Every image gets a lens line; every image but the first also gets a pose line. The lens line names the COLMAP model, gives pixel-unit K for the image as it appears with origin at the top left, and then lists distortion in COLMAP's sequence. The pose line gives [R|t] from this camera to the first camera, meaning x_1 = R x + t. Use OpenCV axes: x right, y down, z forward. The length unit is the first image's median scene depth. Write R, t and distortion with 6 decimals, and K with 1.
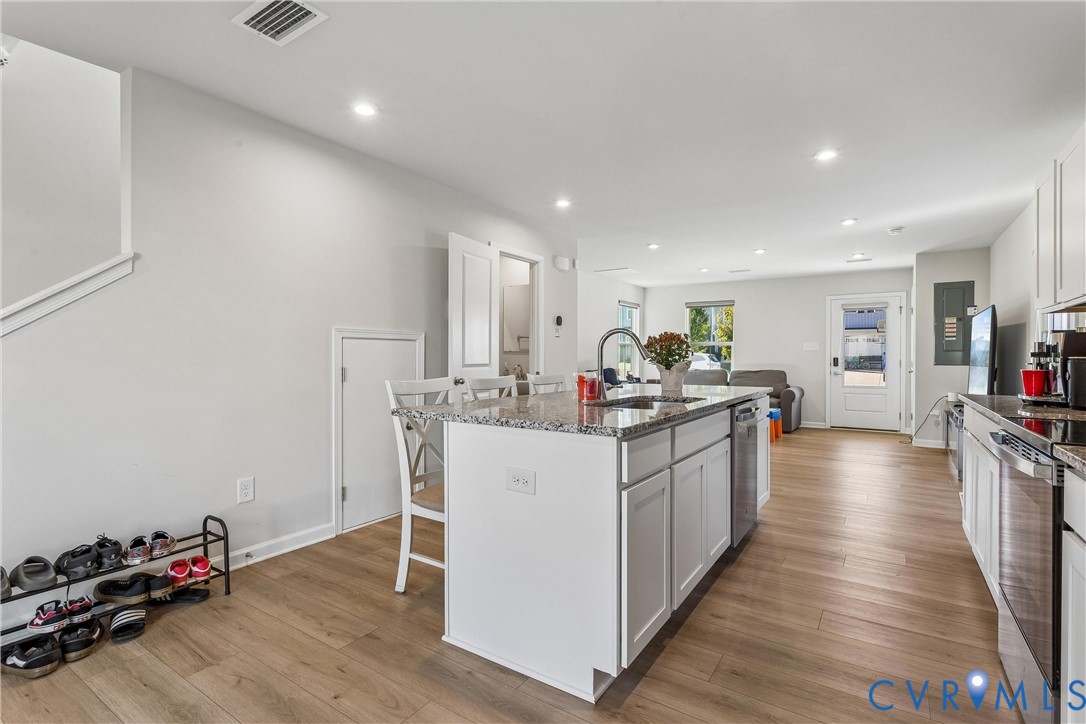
lens RADIAL K [[518.3, 0, 545.4], [0, 518.3, 358.7], [0, 0, 1]] dist [0.003613, 0.001285]
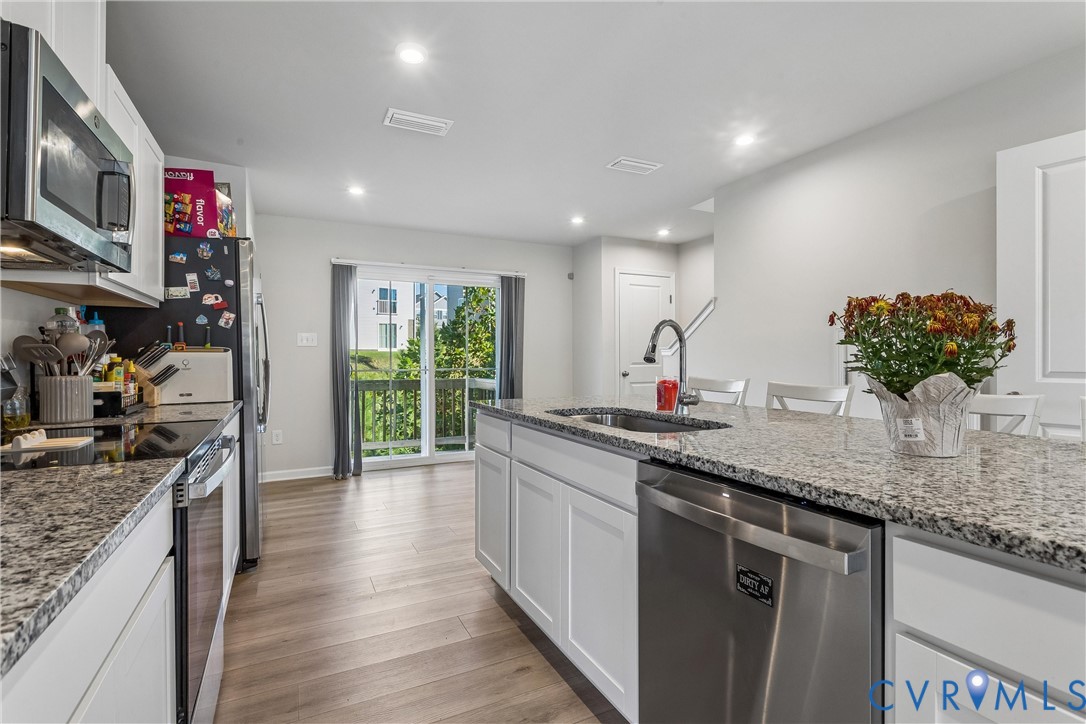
lens RADIAL K [[518.3, 0, 545.5], [0, 518.3, 355.5], [0, 0, 1]] dist [0.003613, 0.001285]
pose [[-0.497598, -0.000014, -0.867408, 0.368600], [-0.002584, 0.999996, 0.001466, -0.003557], [0.867404, 0.002971, -0.497596, 0.513351]]
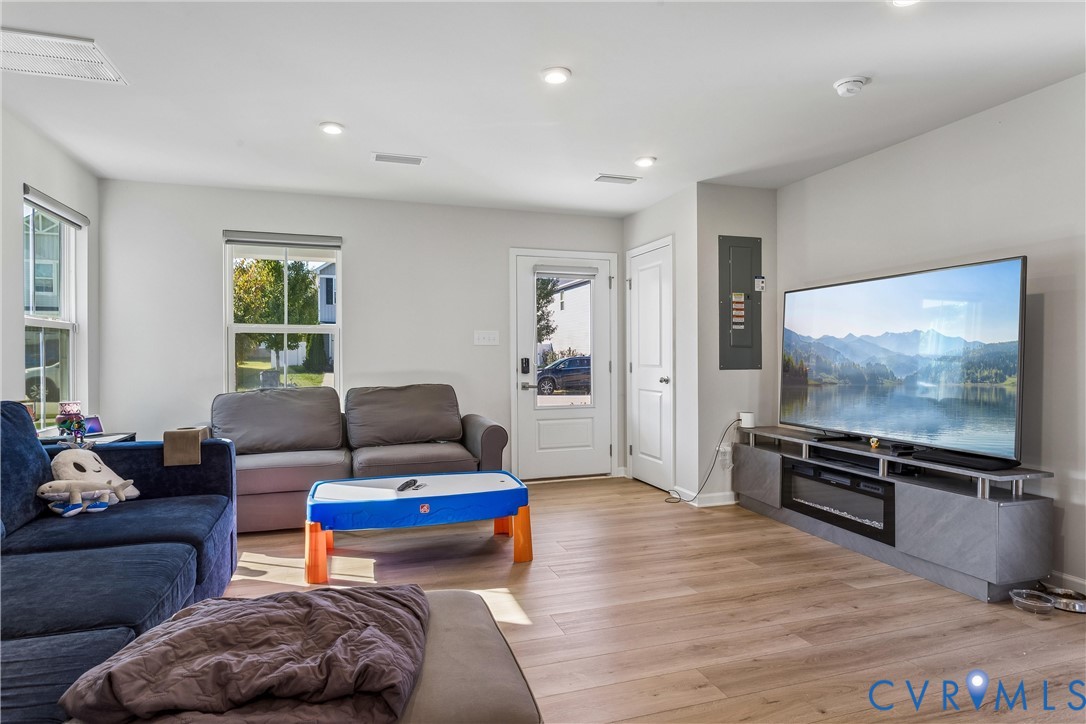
lens RADIAL K [[612.2, 0, 545.5], [0, 612.2, 363.3], [0, 0, 1]] dist [-0.004835, -0.000066]
pose [[0.614826, -0.011463, 0.788580, 0.058376], [0.006619, 0.999934, 0.009374, -0.003226], [-0.788635, -0.000544, 0.614861, 0.737595]]
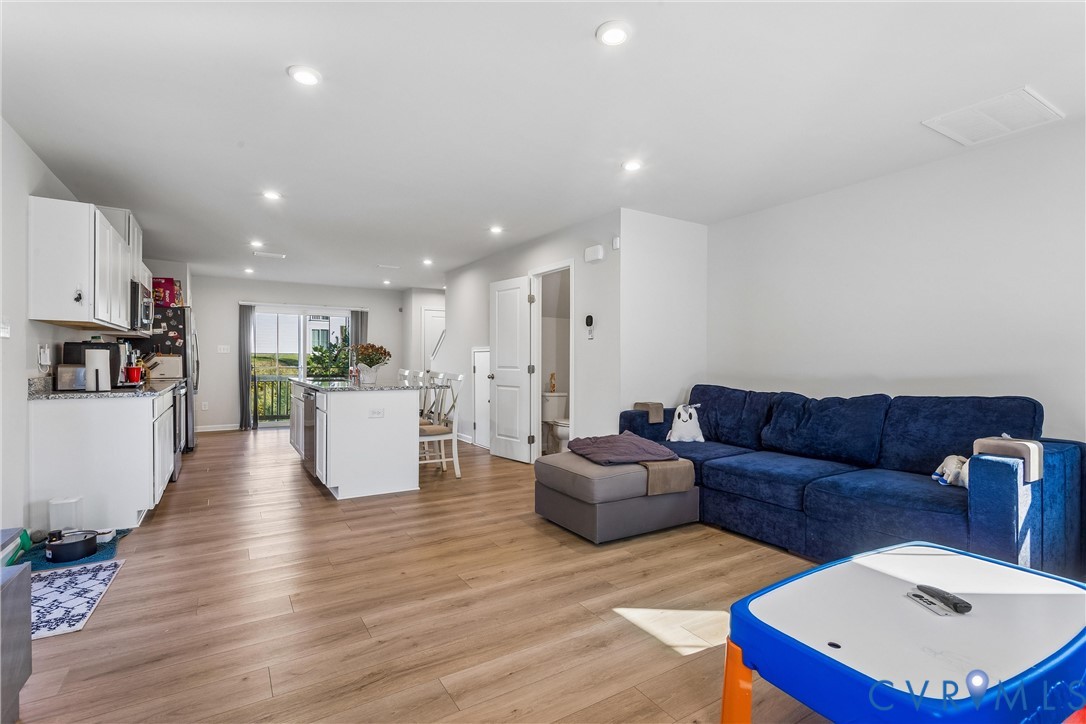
lens RADIAL K [[518.3, 0, 542.6], [0, 518.3, 364.8], [0, 0, 1]] dist [0.003613, 0.001285]
pose [[-0.418217, 0.004300, -0.908337, 0.730242], [-0.008612, 0.999925, 0.008698, -0.004144], [0.908306, 0.011461, -0.418149, 1.102557]]
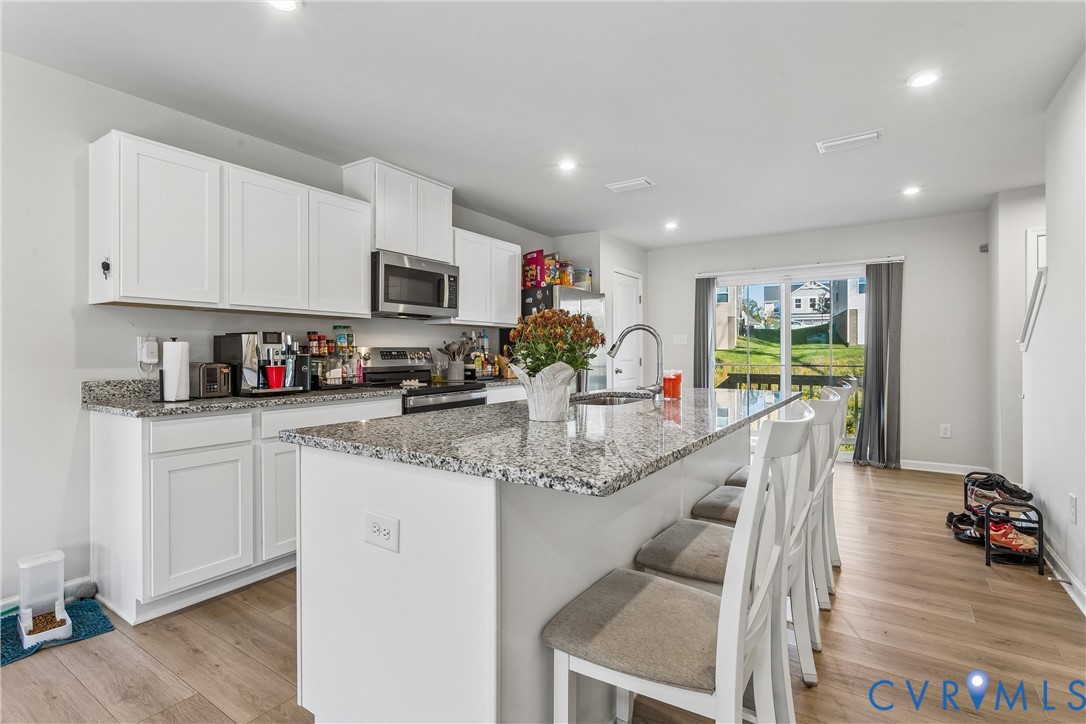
lens RADIAL K [[518.3, 0, 547.5], [0, 518.3, 352.6], [0, 0, 1]] dist [0.003613, 0.001285]
pose [[-0.999998, 0.001668, 0.001394, 0.131016], [0.001673, 0.999992, 0.003543, -0.004464], [-0.001389, 0.003545, -0.999993, 0.821217]]
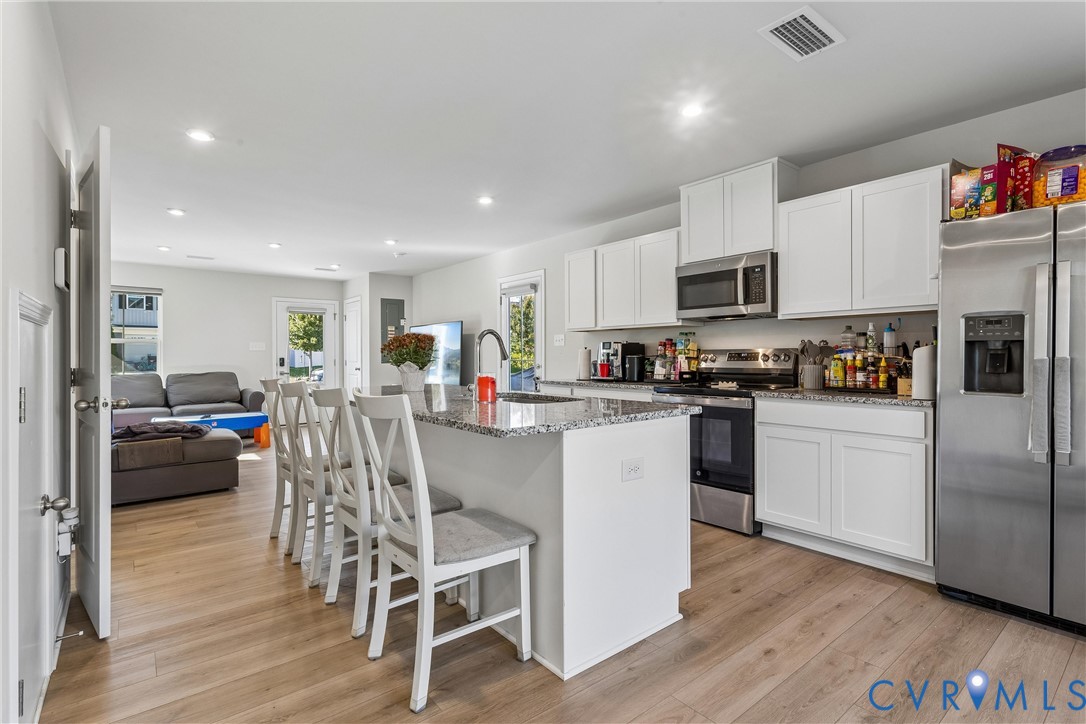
lens RADIAL K [[518.3, 0, 542.3], [0, 518.3, 357.8], [0, 0, 1]] dist [0.003613, 0.001285]
pose [[0.307153, -0.004985, 0.951647, -0.338166], [0.006984, 0.999971, 0.002984, -0.001866], [-0.951634, 0.005729, 0.307179, 0.247555]]
